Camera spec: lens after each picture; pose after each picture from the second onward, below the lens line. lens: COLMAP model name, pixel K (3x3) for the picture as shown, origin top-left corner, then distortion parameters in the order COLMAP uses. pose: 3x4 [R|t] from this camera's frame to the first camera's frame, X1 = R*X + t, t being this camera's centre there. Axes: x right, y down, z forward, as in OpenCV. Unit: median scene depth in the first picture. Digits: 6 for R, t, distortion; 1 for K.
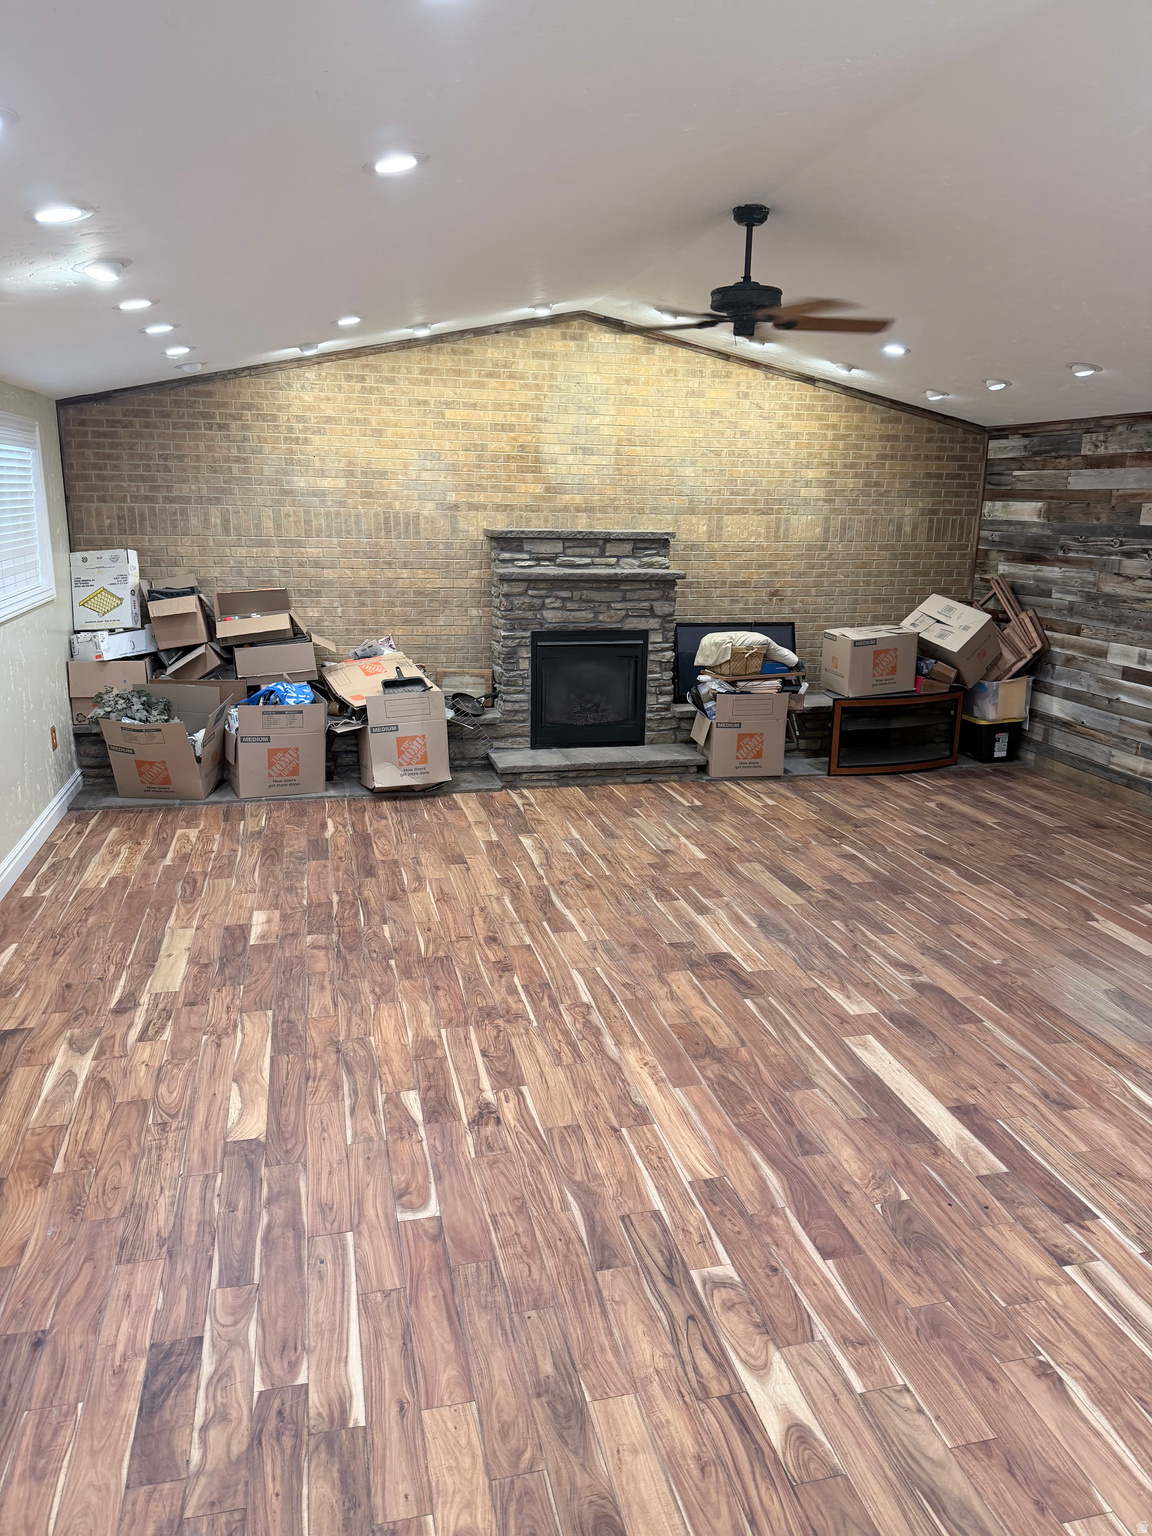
lens RADIAL K [[1090.9, 0, 577.8], [0, 1090.9, 744.4], [0, 0, 1]] dist [0.020786, -0.028996]
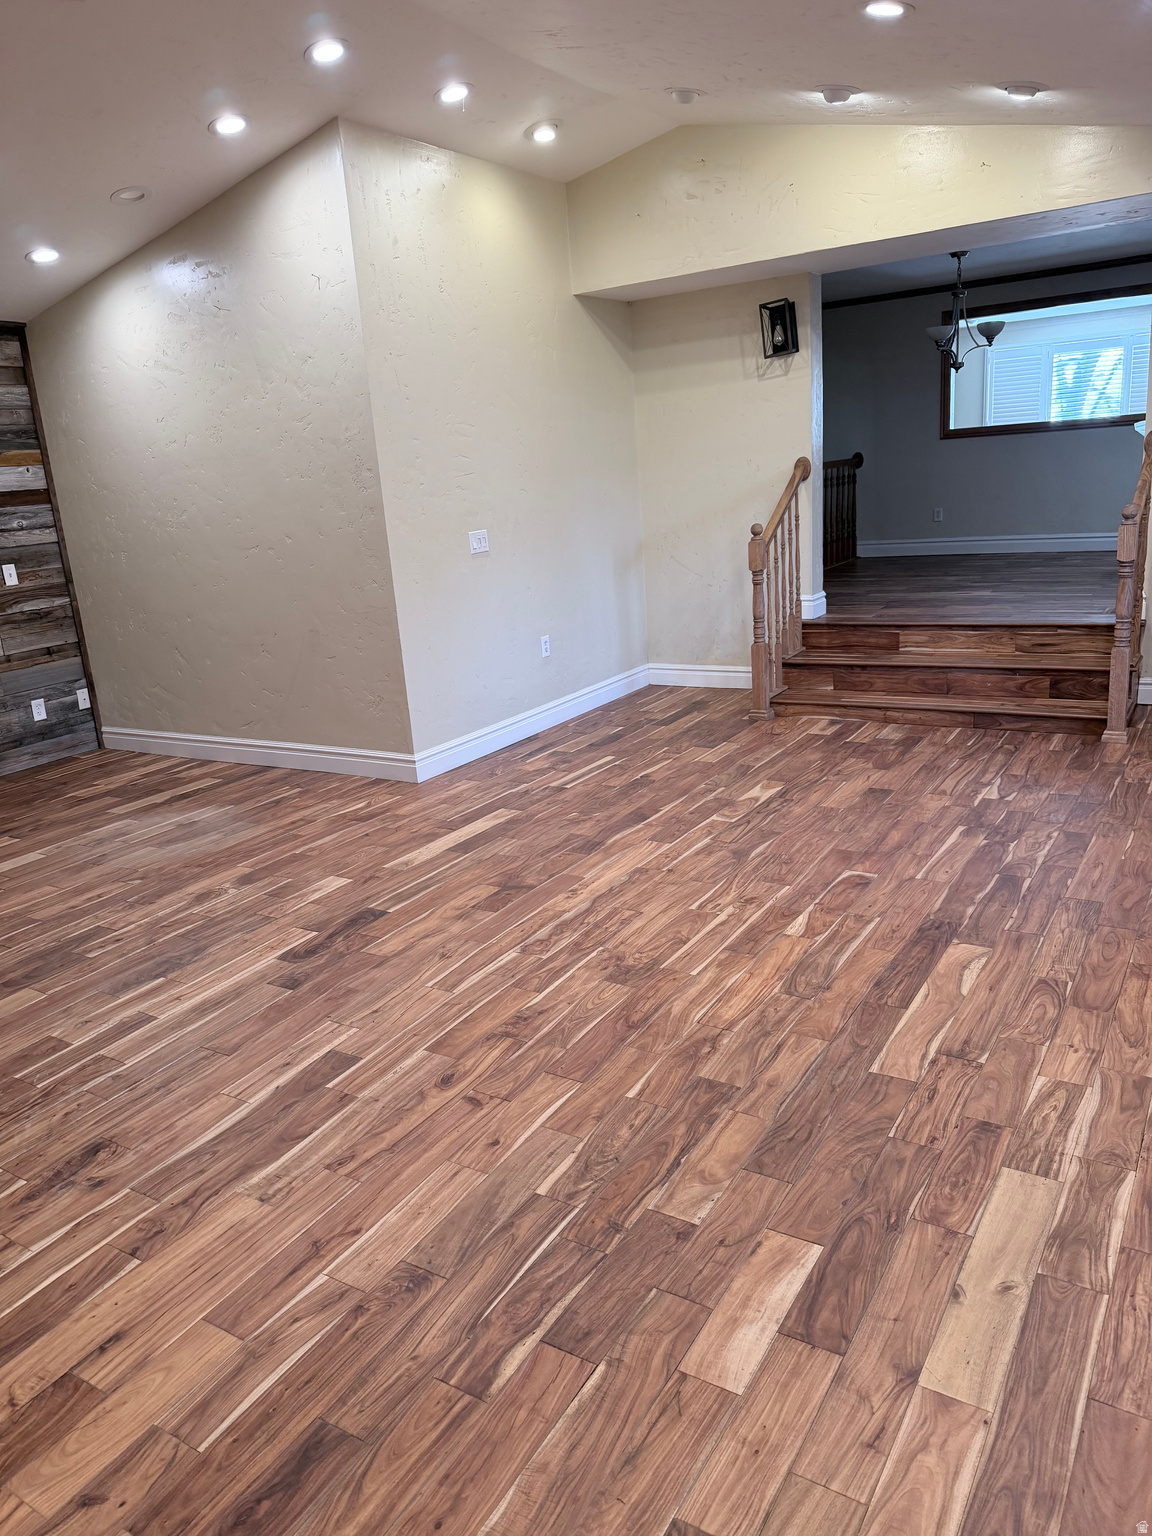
lens RADIAL K [[1099.3, 0, 581.1], [0, 1099.3, 790.5], [0, 0, 1]] dist [0.134440, -0.248096]
pose [[-0.708297, -0.165227, 0.686305, -0.626858], [0.220264, 0.871953, 0.437244, -0.239257], [-0.670670, 0.460867, -0.581208, 1.528656]]
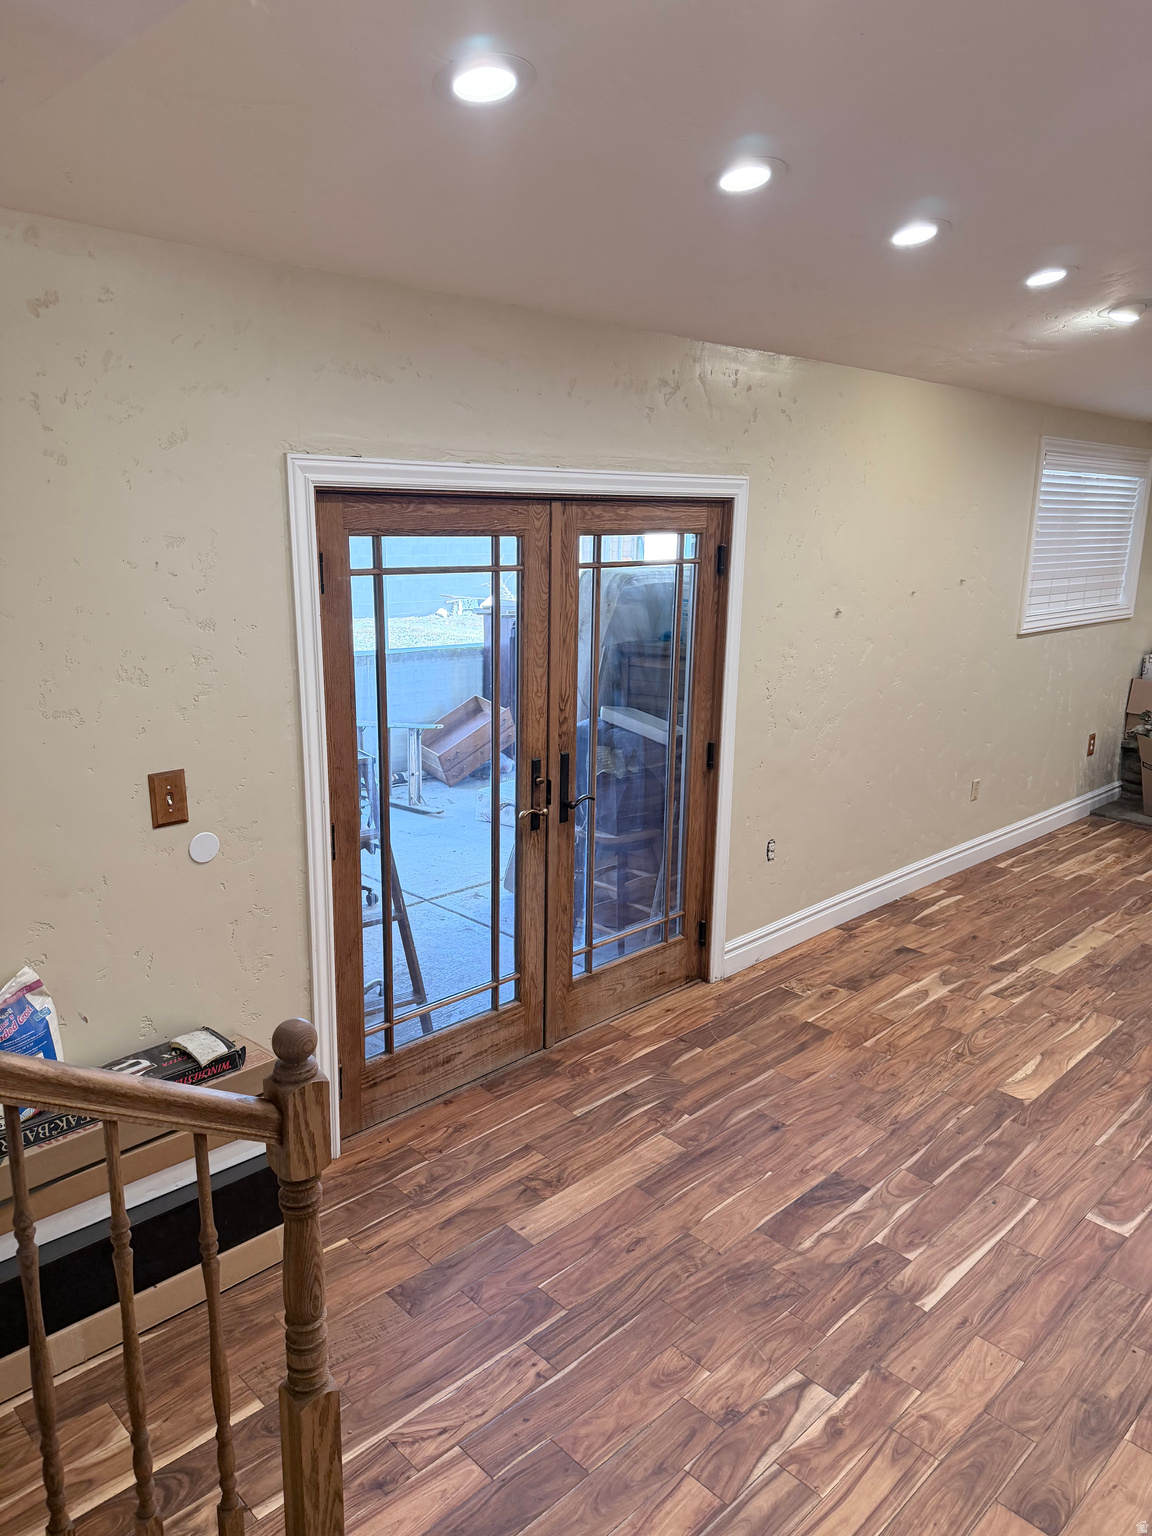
lens RADIAL K [[1093.8, 0, 576.0], [0, 1093.8, 768.0], [0, 0, 1]] dist [0.046752, -0.060779]
pose [[0.510037, 0.190985, -0.838682, 0.292314], [-0.200292, 0.974606, 0.100131, 0.016265], [0.836508, 0.116911, 0.535338, 0.006132]]
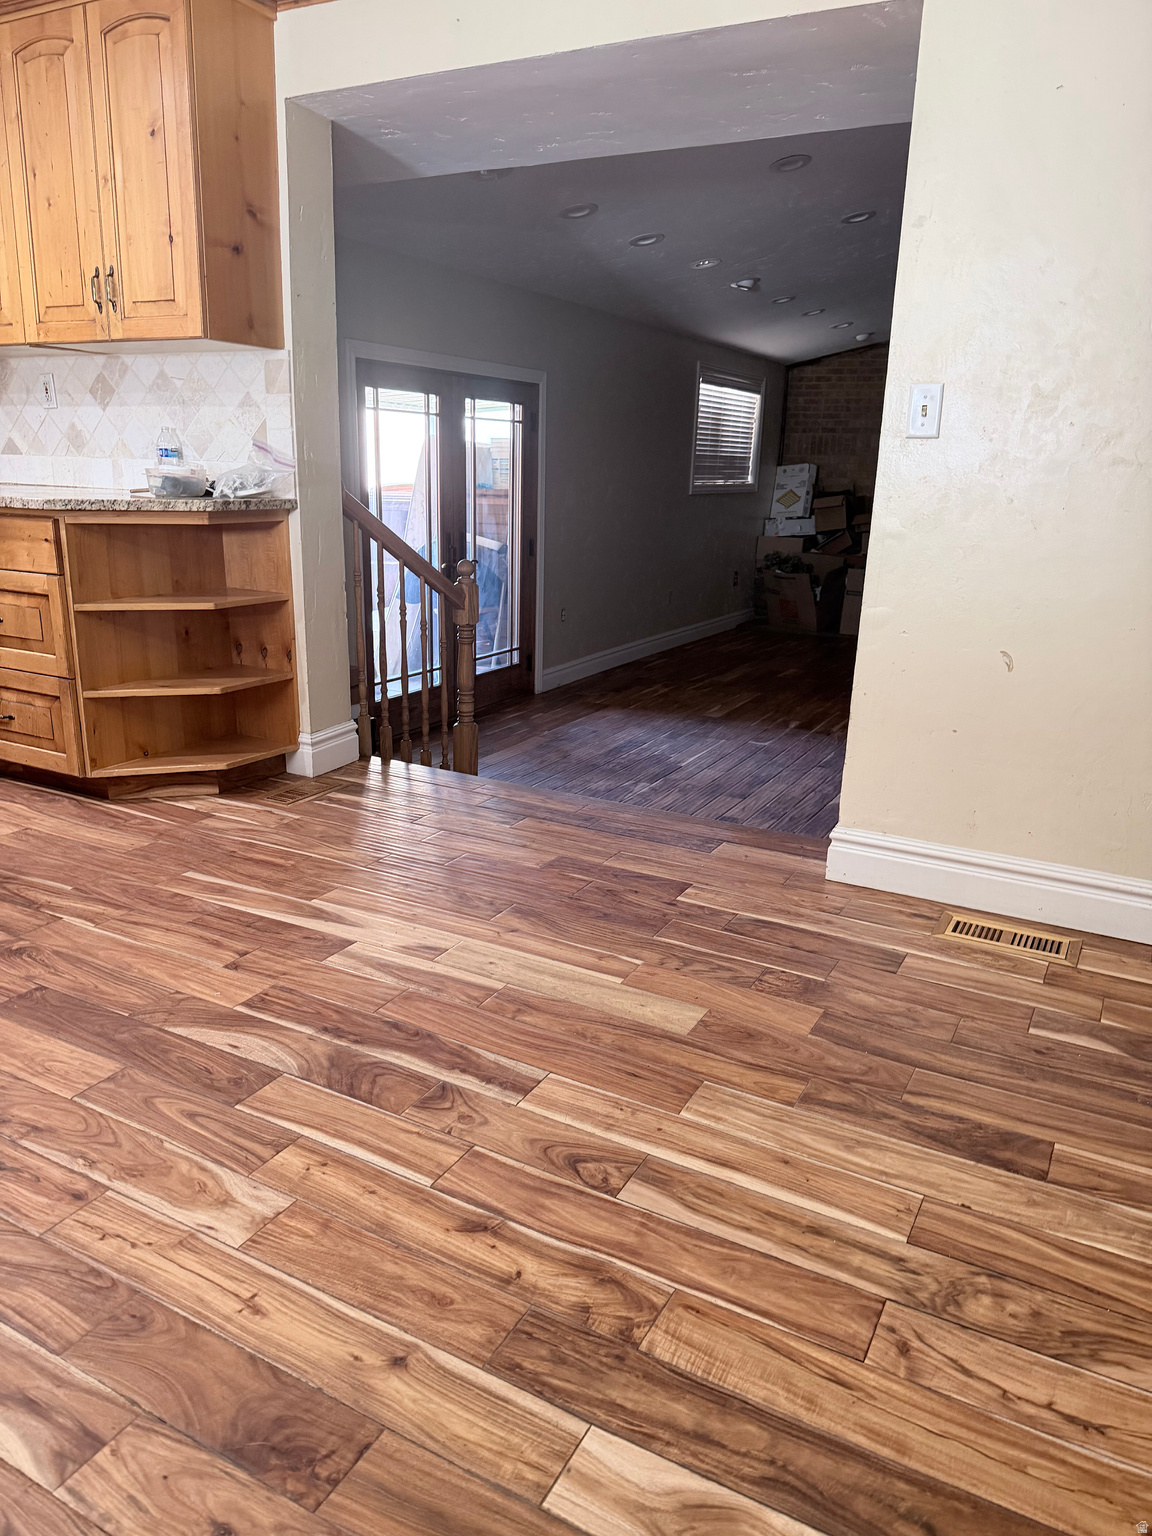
lens RADIAL K [[1091.6, 0, 576.0], [0, 1091.6, 768.0], [0, 0, 1]] dist [0.010281, -0.000905]
pose [[0.742537, 0.184940, -0.643767, 0.721438], [-0.166887, 0.981898, 0.089585, 0.277045], [0.648681, 0.040916, 0.759960, -0.601421]]
